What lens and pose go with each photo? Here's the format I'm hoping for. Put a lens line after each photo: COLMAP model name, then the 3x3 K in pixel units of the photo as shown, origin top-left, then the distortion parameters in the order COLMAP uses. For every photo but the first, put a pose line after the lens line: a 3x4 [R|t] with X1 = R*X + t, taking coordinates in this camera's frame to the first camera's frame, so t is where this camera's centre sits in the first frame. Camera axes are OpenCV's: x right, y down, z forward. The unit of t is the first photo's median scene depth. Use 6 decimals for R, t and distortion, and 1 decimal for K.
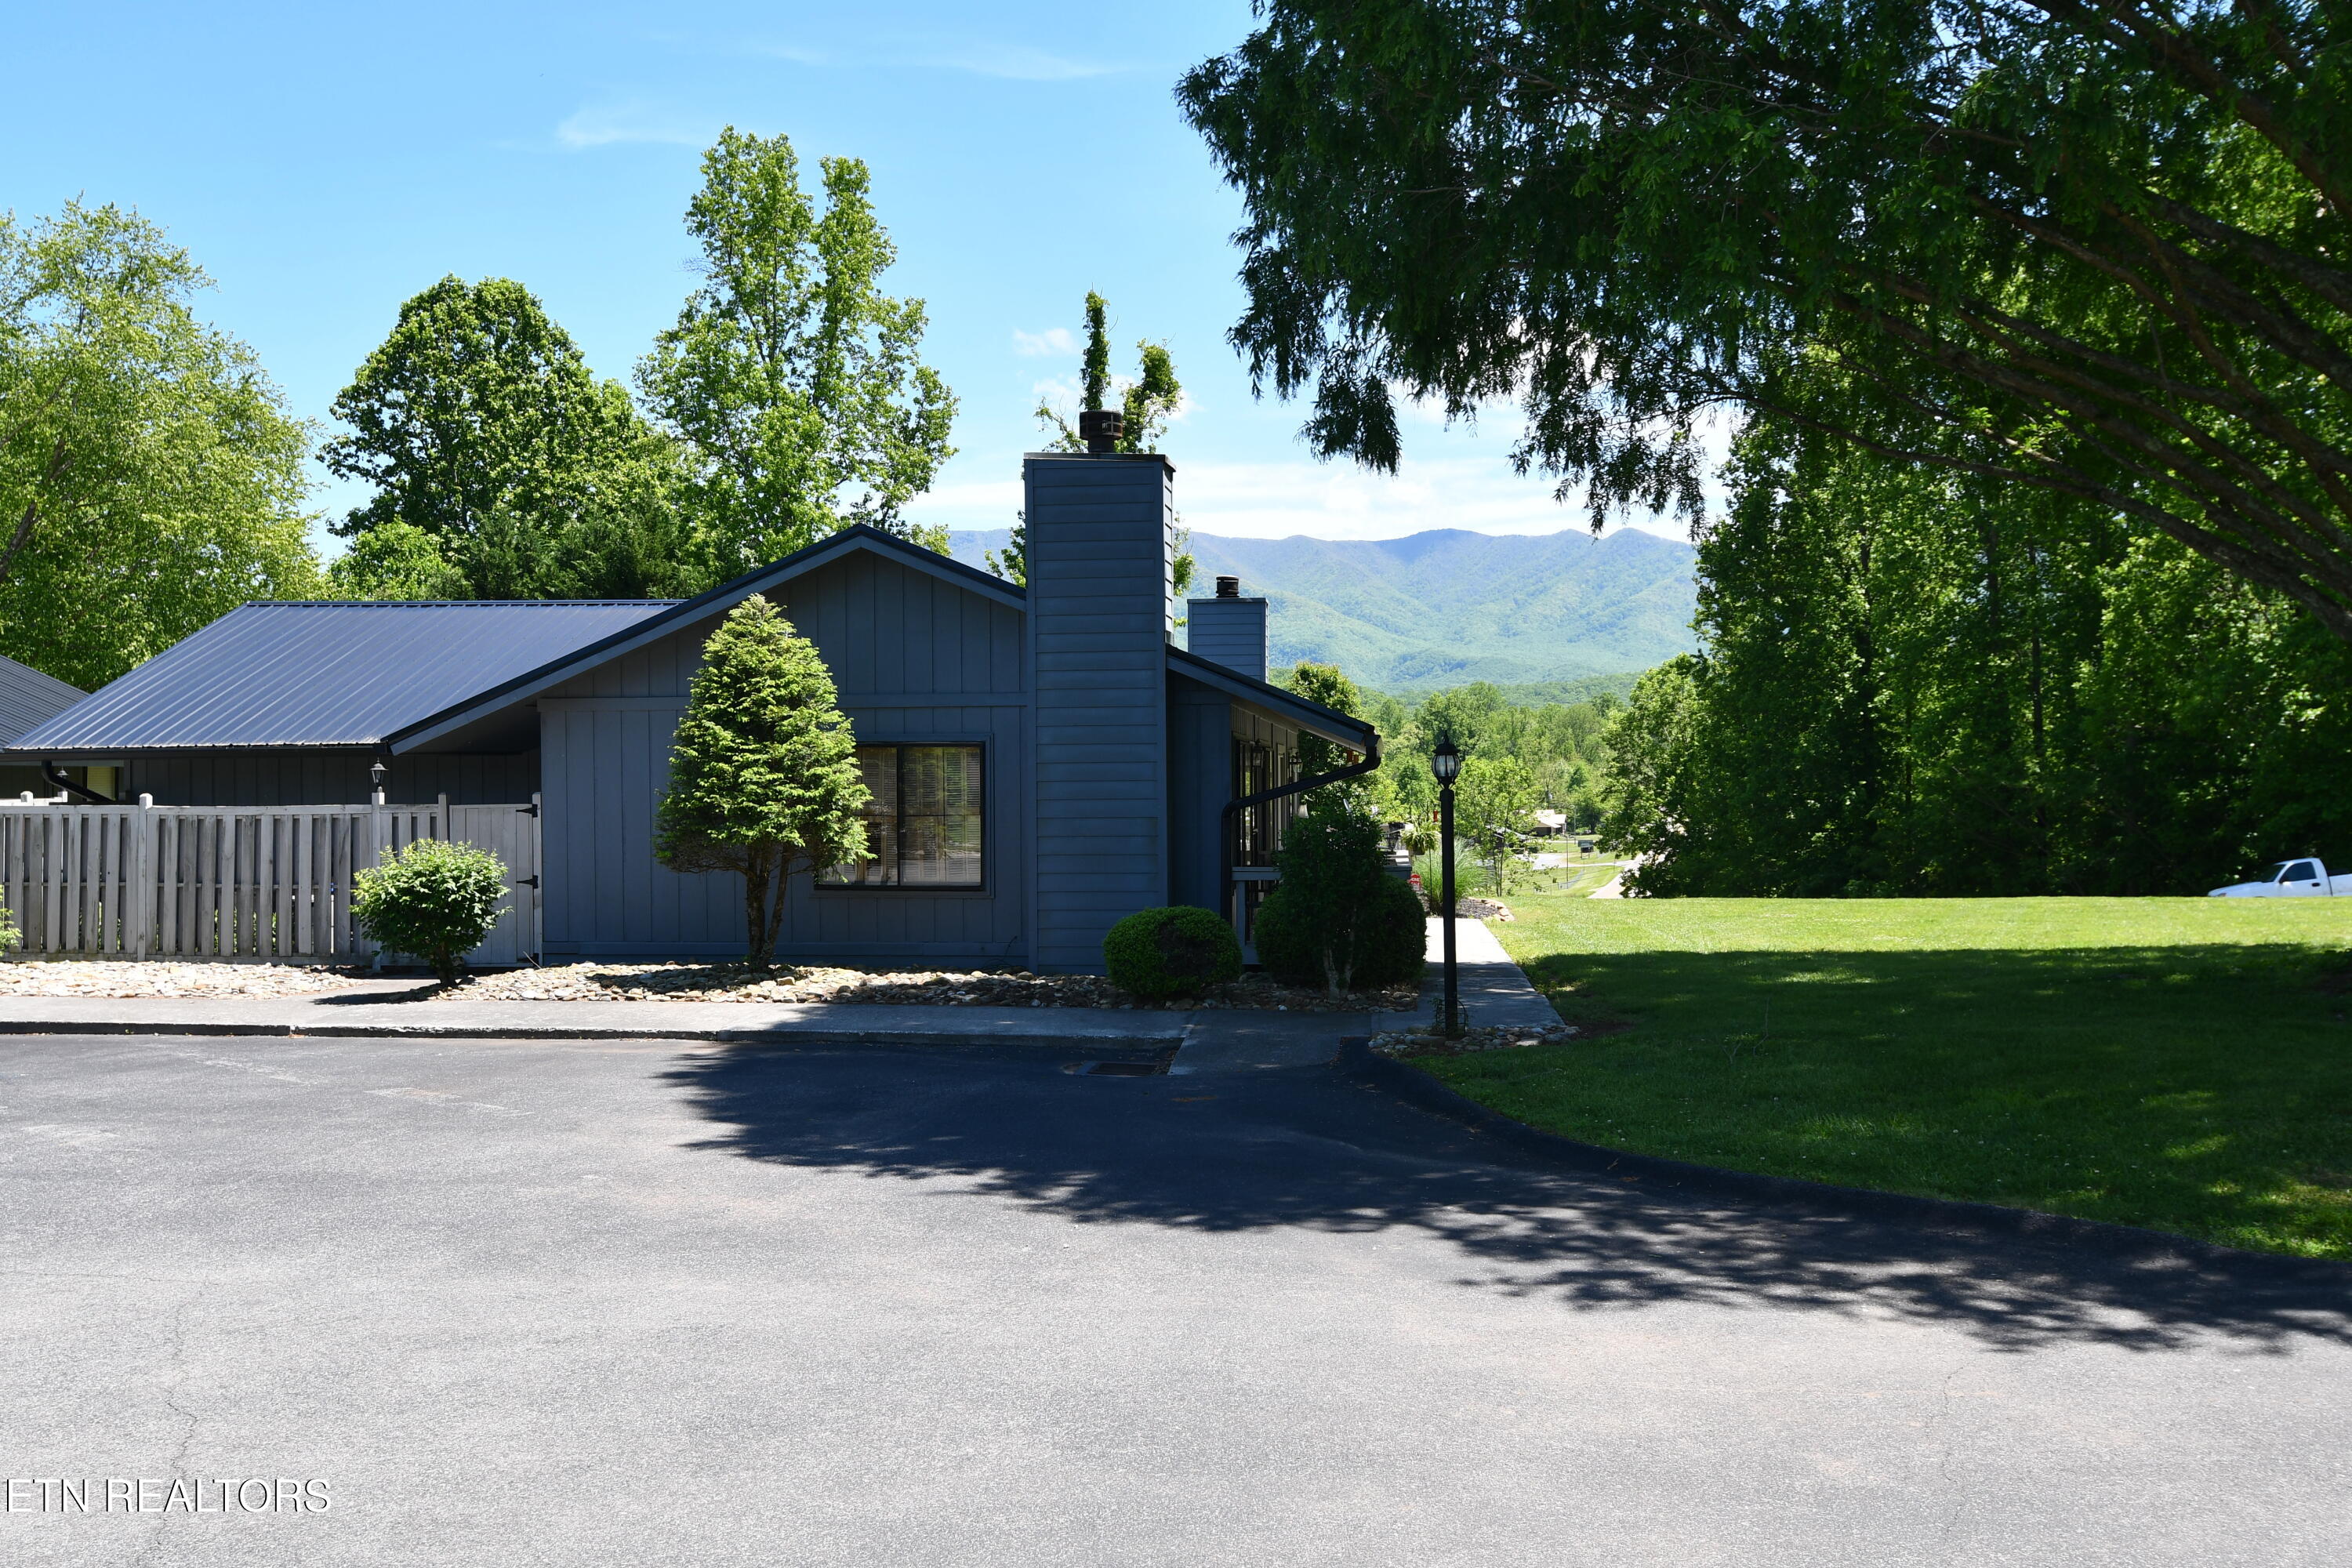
lens RADIAL K [[1885.3, 0, 1176.5], [0, 1885.3, 773.2], [0, 0, 1]] dist [0.015195, -0.016004]
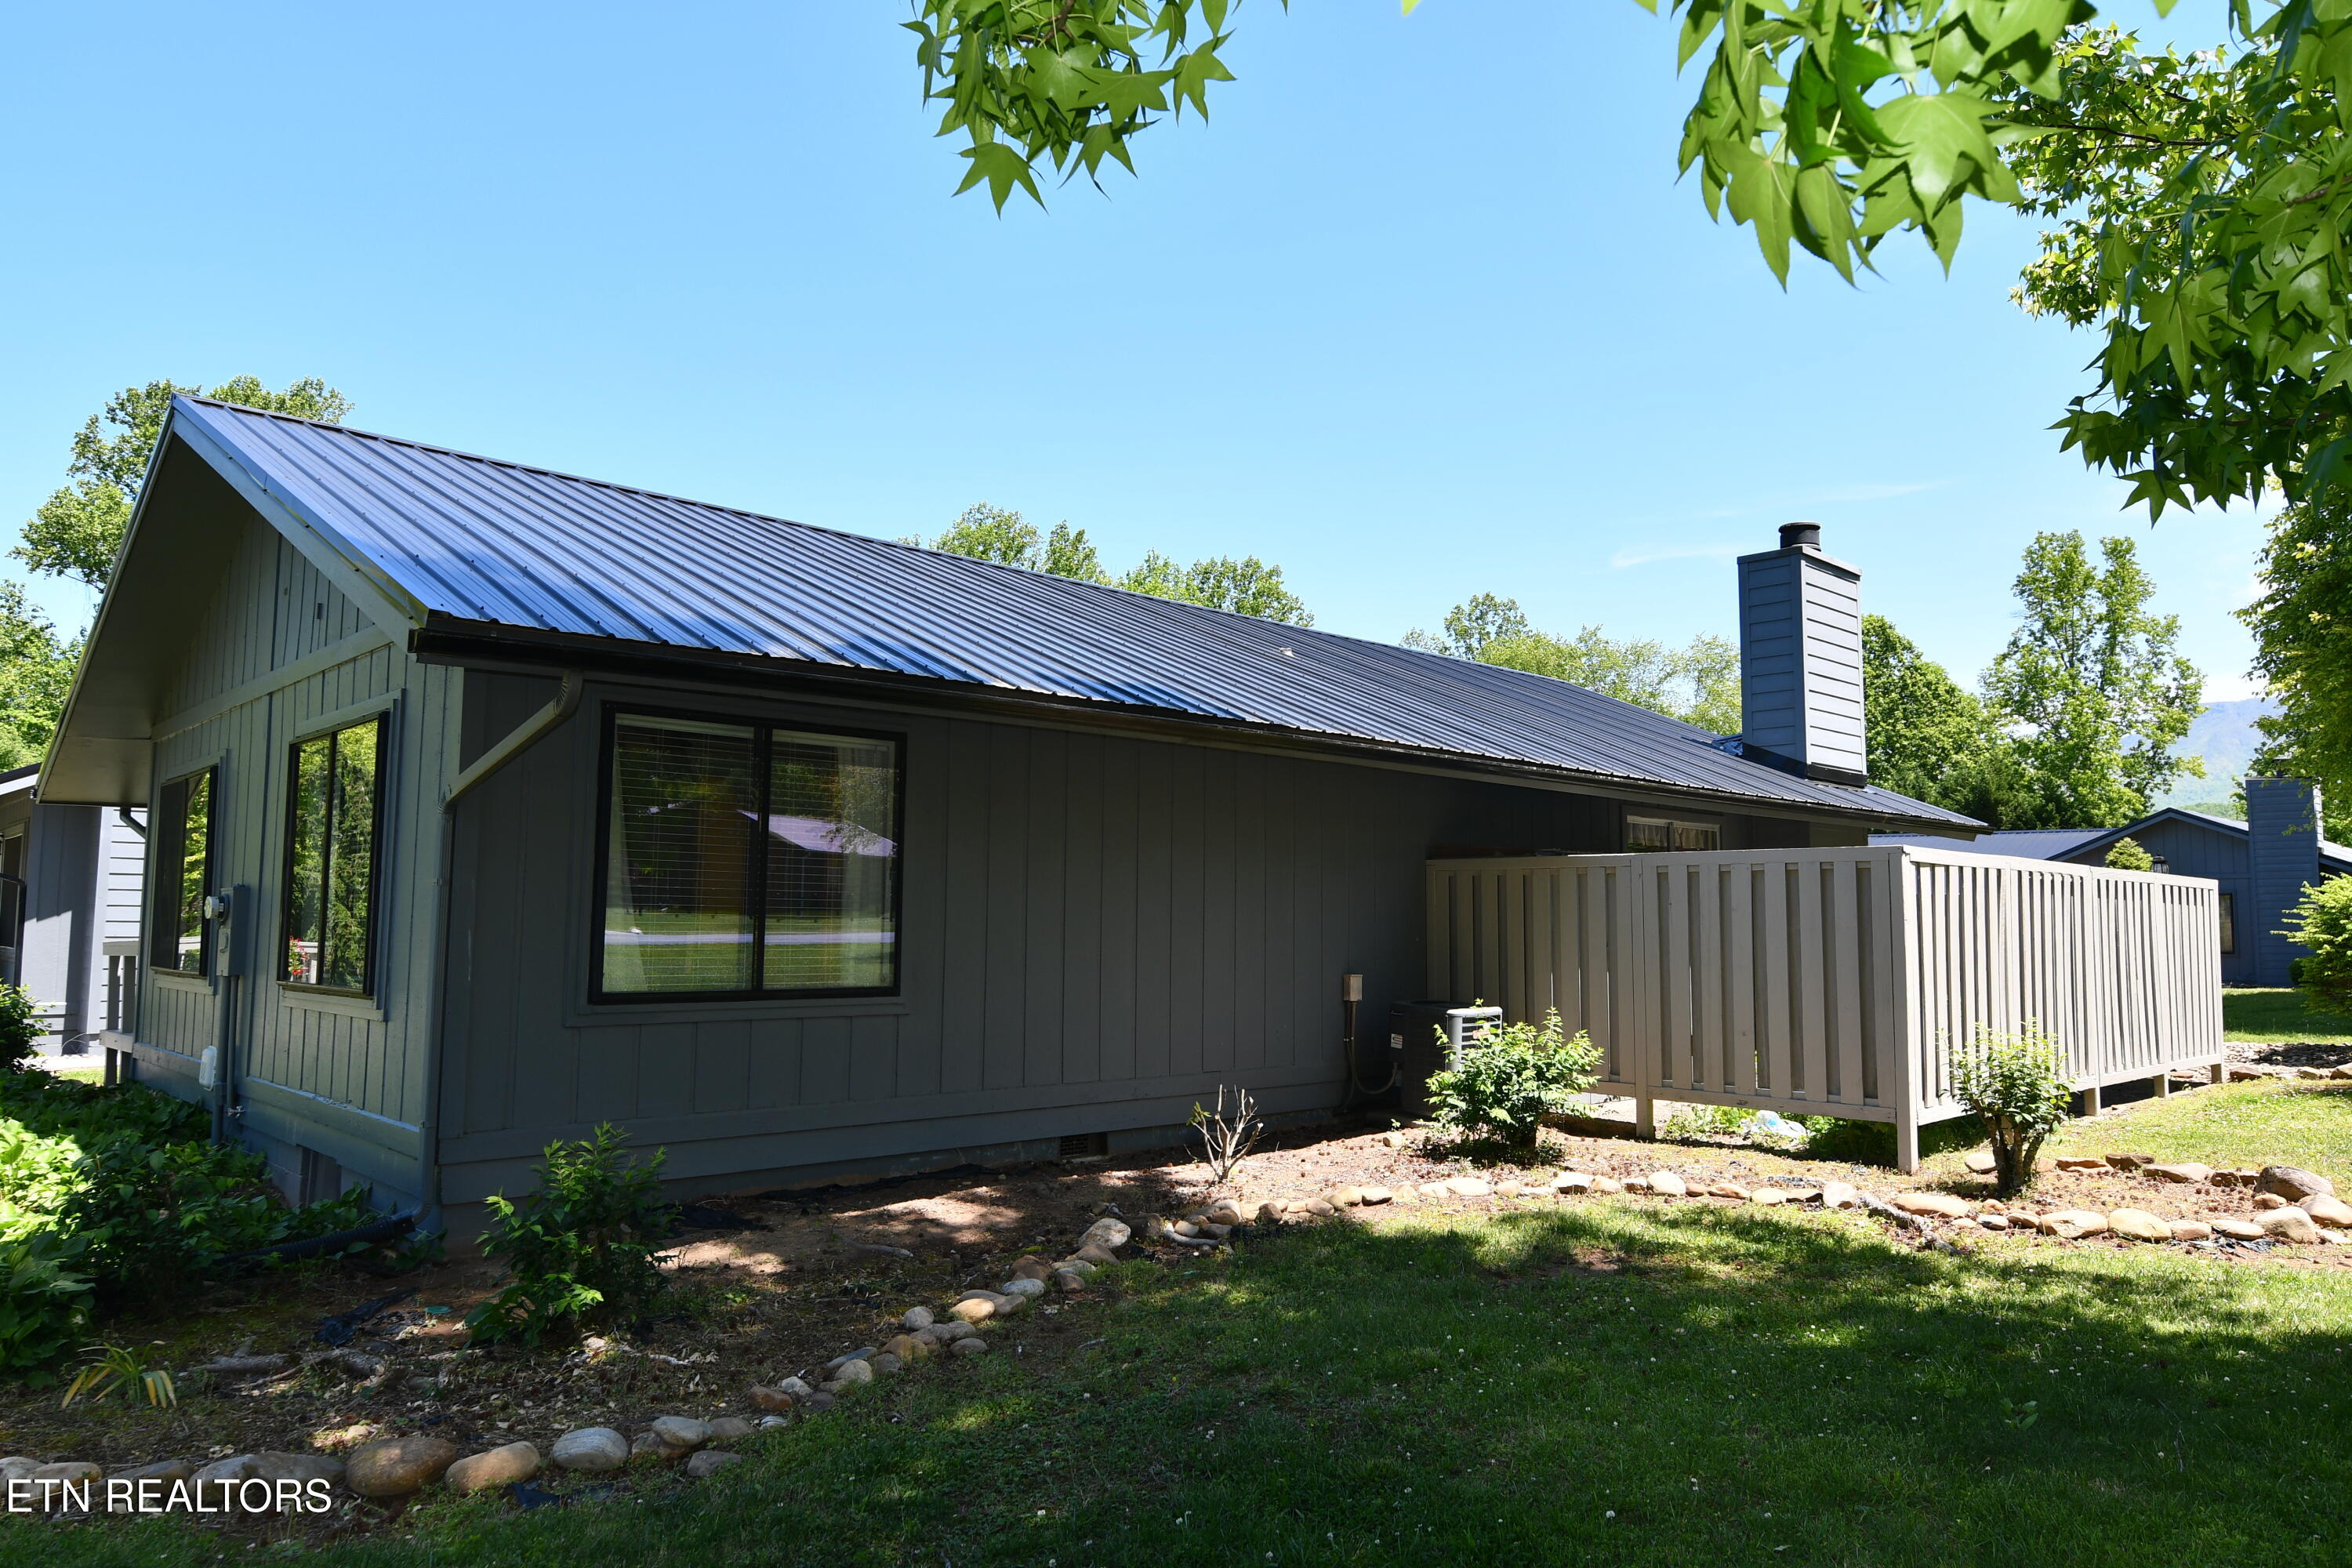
lens RADIAL K [[1553.7, 0, 1179.7], [0, 1553.7, 781.8], [0, 0, 1]] dist [-0.004417, -0.002141]
pose [[0.763856, -0.045135, -0.643807, 0.055742], [-0.016867, 0.995815, -0.089826, 0.015931], [0.645166, 0.079473, 0.759898, -0.506541]]
